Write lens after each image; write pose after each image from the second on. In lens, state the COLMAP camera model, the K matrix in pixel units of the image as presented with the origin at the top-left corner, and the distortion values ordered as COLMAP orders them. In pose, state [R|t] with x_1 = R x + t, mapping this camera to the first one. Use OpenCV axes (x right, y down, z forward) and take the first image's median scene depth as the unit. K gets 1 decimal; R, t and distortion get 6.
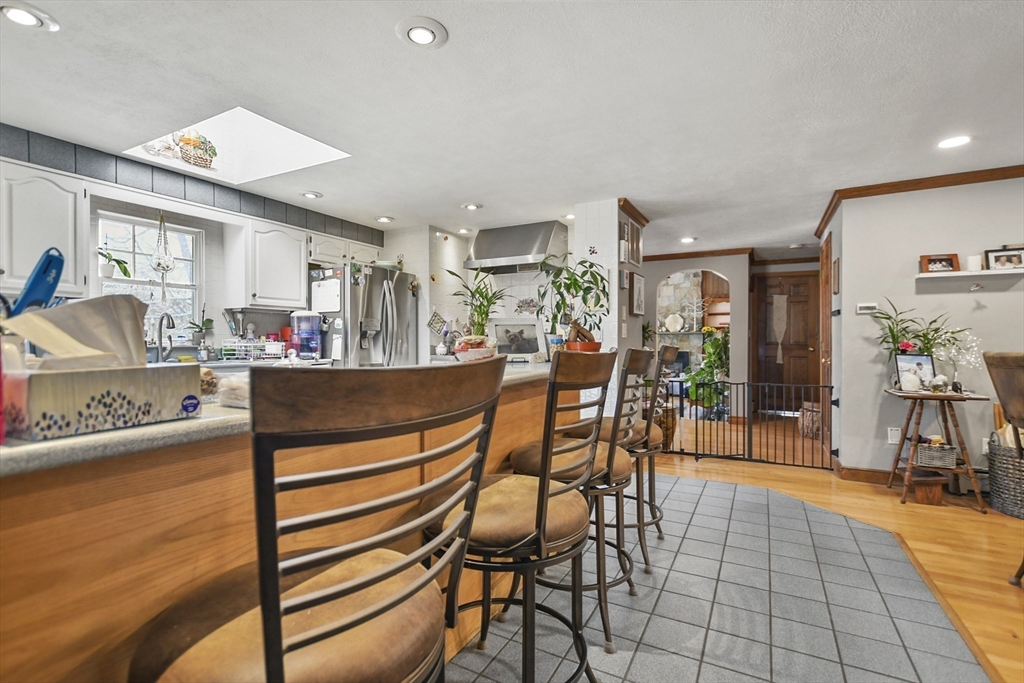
lens RADIAL K [[474.6, 0, 507.5], [0, 474.6, 345.2], [0, 0, 1]] dist [-0.010342, 0.003787]
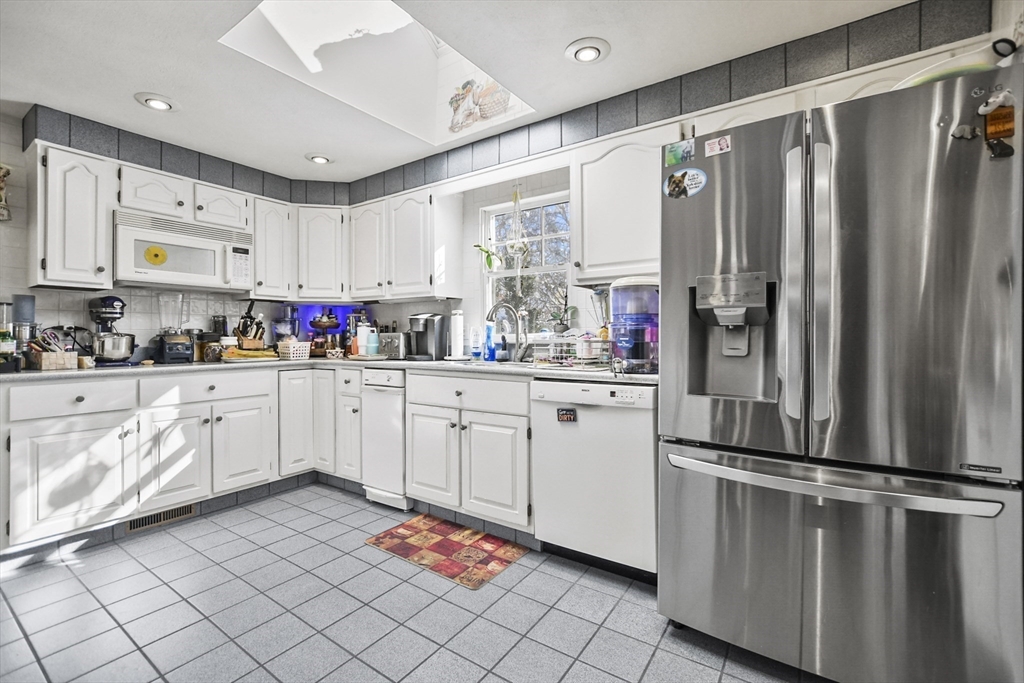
lens RADIAL K [[447.4, 0, 505.1], [0, 447.4, 339.3], [0, 0, 1]] dist [-0.014615, 0.003779]
pose [[-0.107911, 0.004395, -0.994151, 0.076335], [-0.011068, 0.999923, 0.005622, -0.006824], [0.994099, 0.011610, -0.107854, 0.956993]]
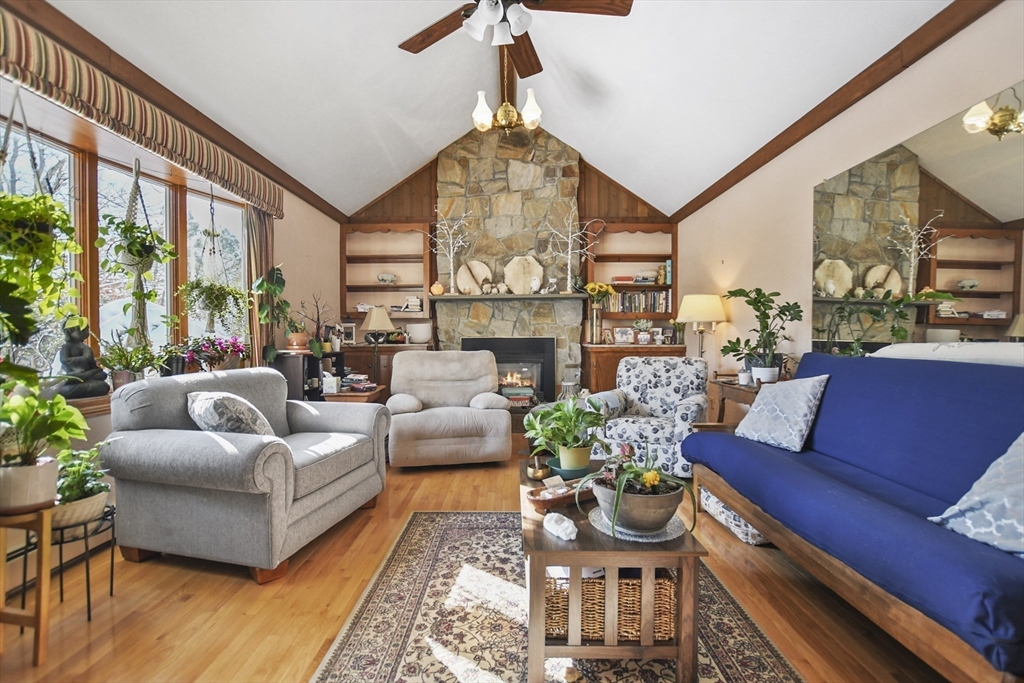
lens RADIAL K [[447.4, 0, 511.7], [0, 447.4, 343.7], [0, 0, 1]] dist [-0.014615, 0.003779]
pose [[0.882103, -0.012361, 0.470893, 0.496053], [0.014821, 0.999889, -0.001516, 0.065160], [-0.470822, 0.008316, 0.882189, 2.219865]]
